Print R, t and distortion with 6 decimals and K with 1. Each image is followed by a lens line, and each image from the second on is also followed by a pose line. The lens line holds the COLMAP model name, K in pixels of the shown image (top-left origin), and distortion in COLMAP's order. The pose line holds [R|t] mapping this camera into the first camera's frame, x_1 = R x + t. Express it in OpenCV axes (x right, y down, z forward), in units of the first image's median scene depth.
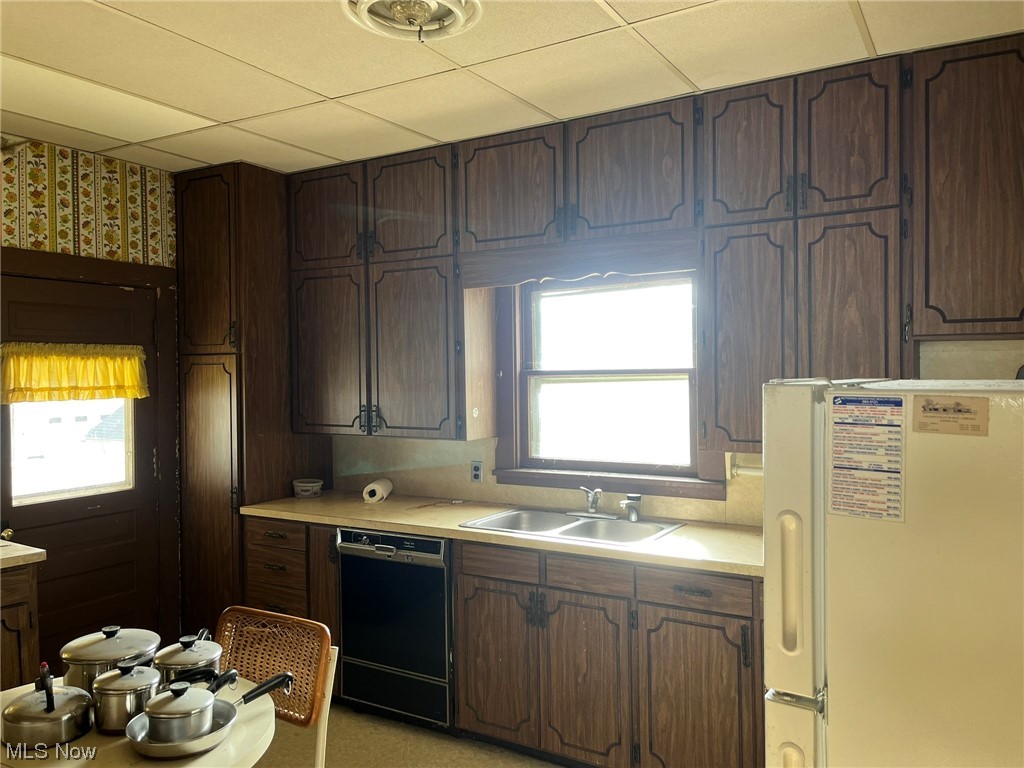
lens RADIAL K [[777.8, 0, 516.7], [0, 777.8, 377.6], [0, 0, 1]] dist [0.075720, -0.106210]
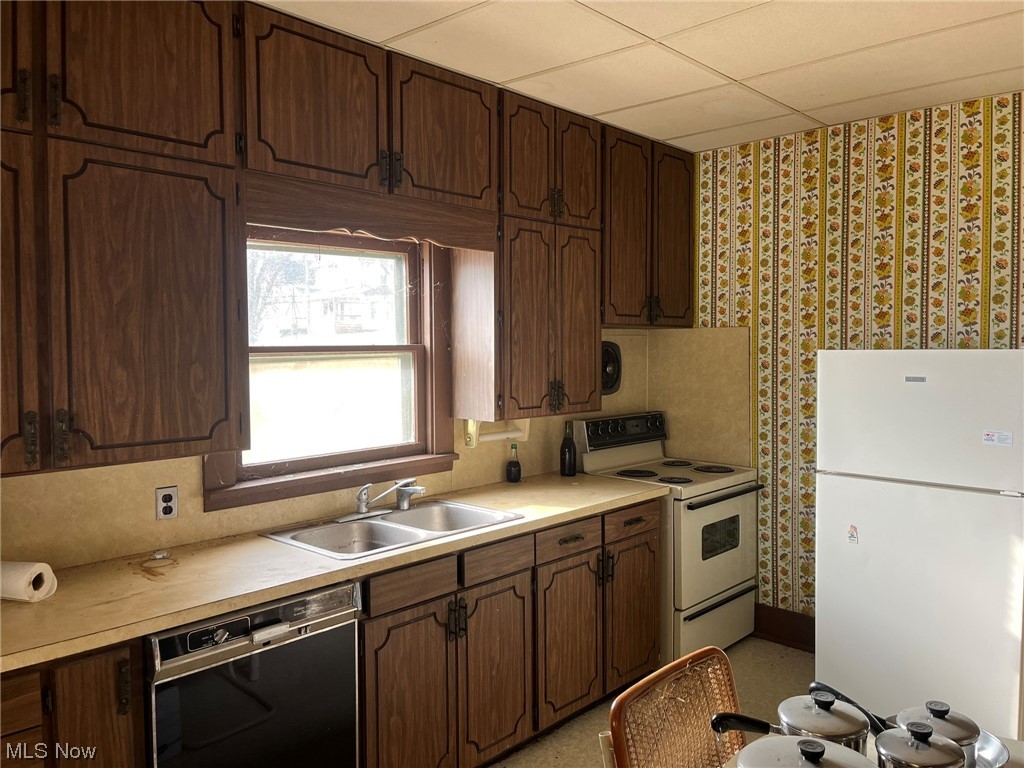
lens RADIAL K [[777.8, 0, 516.7], [0, 777.8, 377.6], [0, 0, 1]] dist [0.075720, -0.106210]
pose [[0.214545, -0.028410, 0.976301, -0.776968], [0.014655, 0.999558, 0.025867, 0.005298], [-0.976604, 0.008758, 0.214866, 0.720456]]
